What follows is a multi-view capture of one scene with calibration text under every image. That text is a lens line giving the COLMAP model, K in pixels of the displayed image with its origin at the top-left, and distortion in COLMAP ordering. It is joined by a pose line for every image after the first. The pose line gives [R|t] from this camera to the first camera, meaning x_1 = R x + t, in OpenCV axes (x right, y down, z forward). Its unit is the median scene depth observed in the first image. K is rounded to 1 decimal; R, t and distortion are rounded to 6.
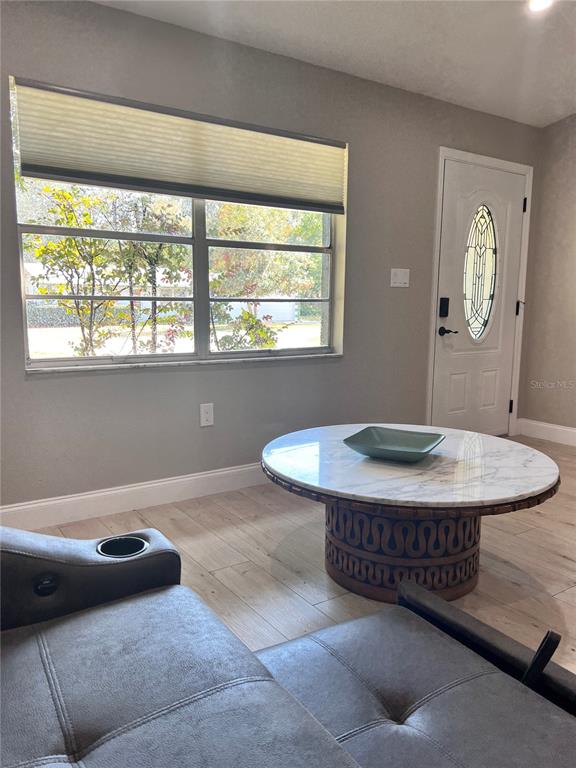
lens RADIAL K [[572.7, 0, 282.6], [0, 572.7, 389.4], [0, 0, 1]] dist [0.035633, -0.041570]
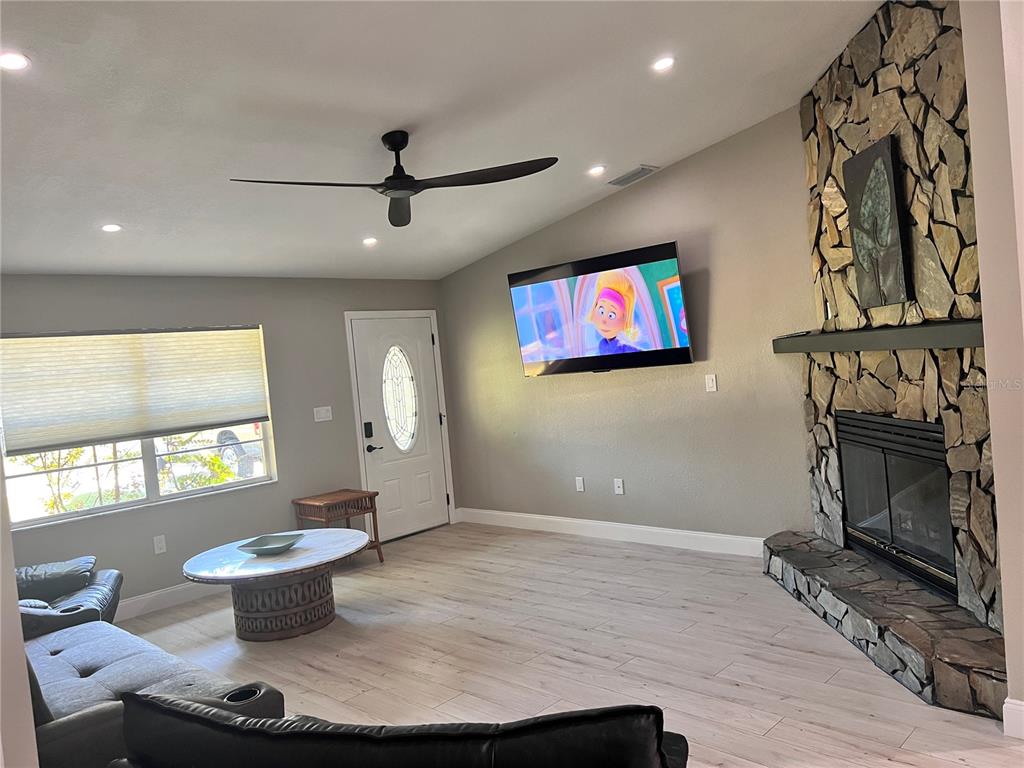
lens RADIAL K [[763.6, 0, 515.1], [0, 763.6, 382.3], [0, 0, 1]] dist [0.035633, -0.041570]
pose [[0.970638, -0.103115, 0.217325, 0.263668], [0.130984, 0.984341, -0.117969, -0.005797], [-0.201757, 0.142971, 0.968944, -0.775992]]
